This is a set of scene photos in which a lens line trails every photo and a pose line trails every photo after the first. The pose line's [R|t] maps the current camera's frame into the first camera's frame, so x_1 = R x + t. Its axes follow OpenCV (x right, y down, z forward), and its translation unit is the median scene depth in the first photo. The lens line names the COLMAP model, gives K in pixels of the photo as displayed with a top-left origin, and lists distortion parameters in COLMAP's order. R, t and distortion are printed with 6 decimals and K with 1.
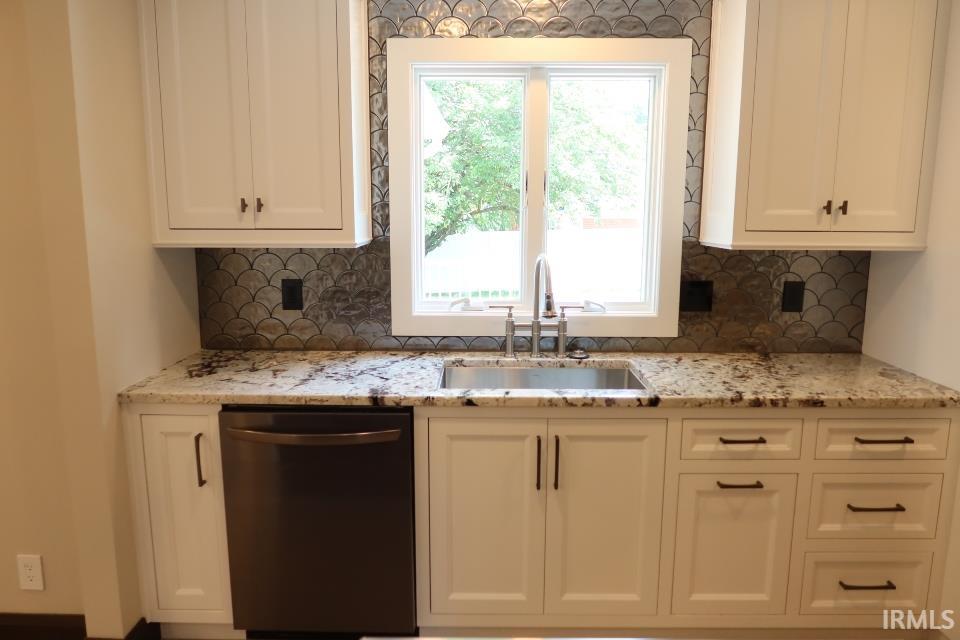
lens RADIAL K [[548.5, 0, 484.5], [0, 548.5, 313.8], [0, 0, 1]] dist [-0.017334, -0.007954]
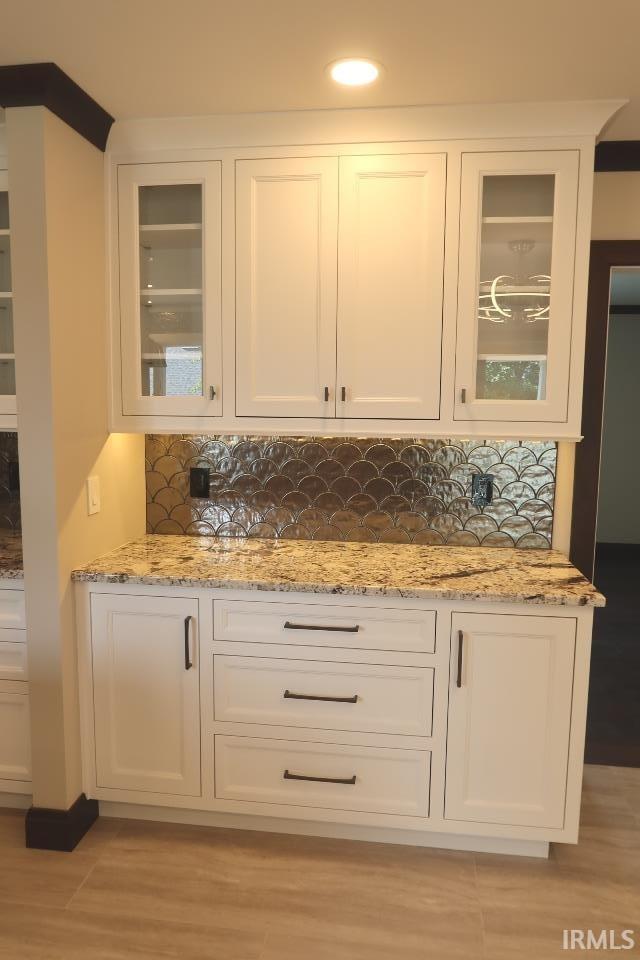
lens RADIAL K [[548.5, 0, 297.1], [0, 548.5, 484.5], [0, 0, 1]] dist [-0.017334, -0.007954]
pose [[0.994321, 0.029936, -0.102127, -0.255542], [-0.033242, 0.998972, -0.030828, -0.001156], [0.101099, 0.034048, 0.994294, 0.005962]]
